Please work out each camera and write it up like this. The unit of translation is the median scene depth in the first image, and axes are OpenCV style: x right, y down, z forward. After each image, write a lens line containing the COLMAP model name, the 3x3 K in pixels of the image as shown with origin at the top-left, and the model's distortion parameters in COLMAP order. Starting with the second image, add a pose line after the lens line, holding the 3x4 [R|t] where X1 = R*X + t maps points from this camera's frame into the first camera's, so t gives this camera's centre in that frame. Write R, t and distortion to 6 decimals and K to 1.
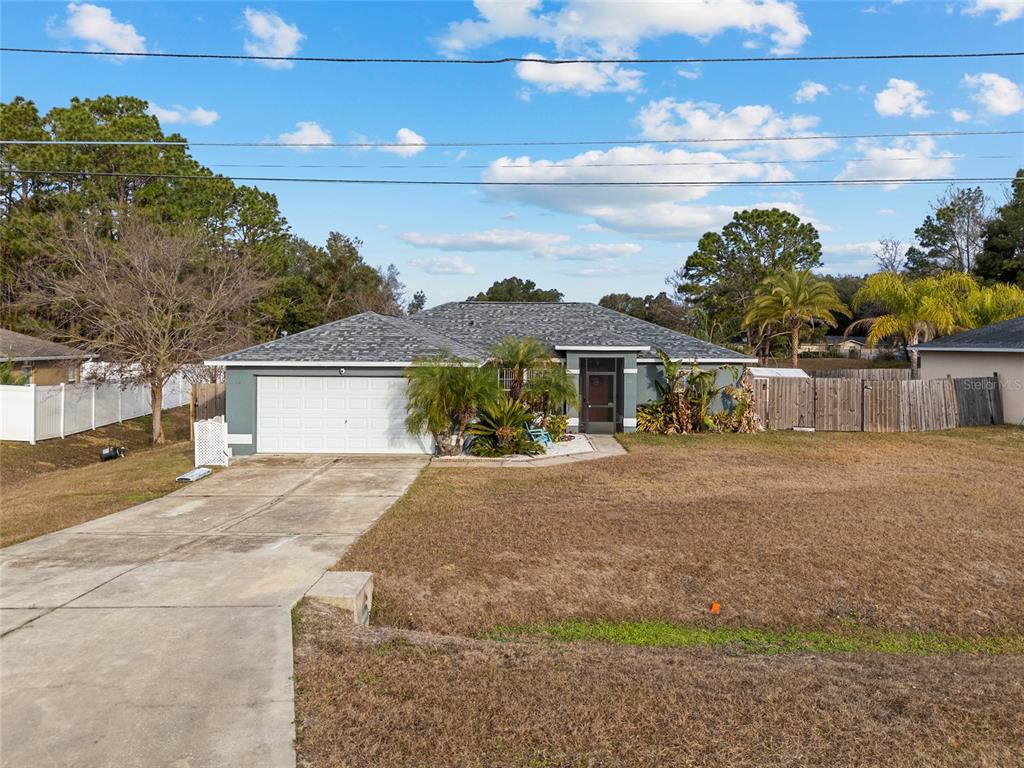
lens RADIAL K [[759.3, 0, 504.7], [0, 759.3, 381.6], [0, 0, 1]] dist [0.077878, -0.087464]
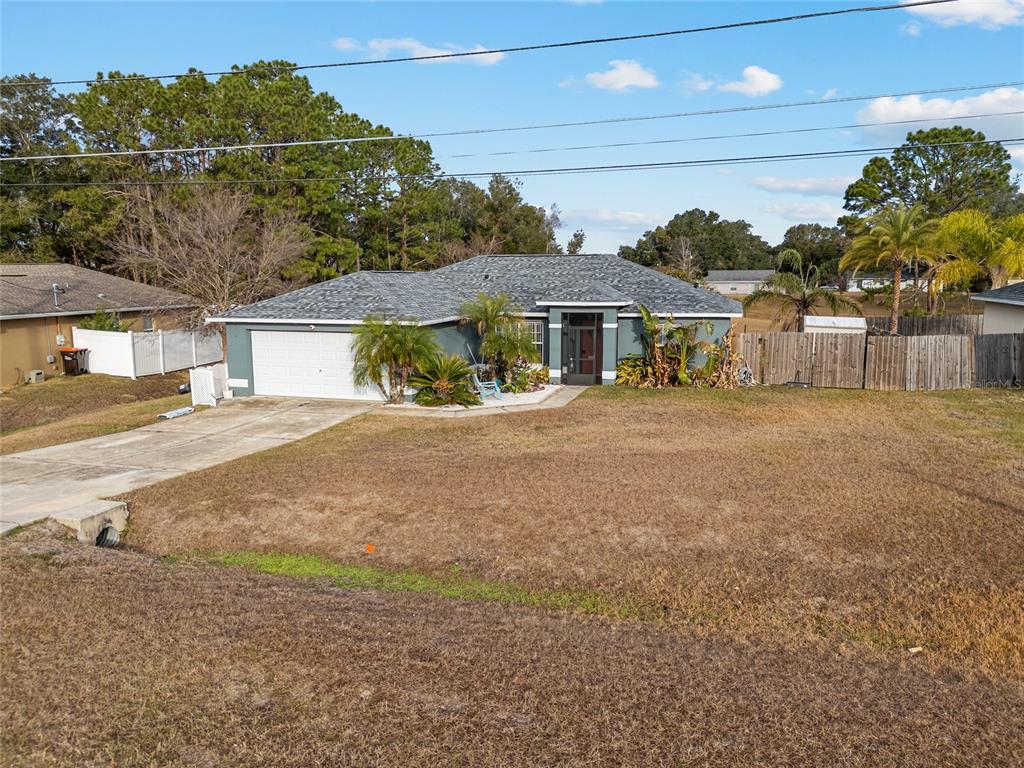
lens RADIAL K [[744.0, 0, 511.9], [0, 744.0, 400.1], [0, 0, 1]] dist [0.082112, -0.084408]
pose [[0.967924, 0.033079, -0.249057, 0.288472], [-0.004957, 0.993616, 0.112706, -0.026416], [0.251195, -0.107856, 0.961909, -0.018680]]
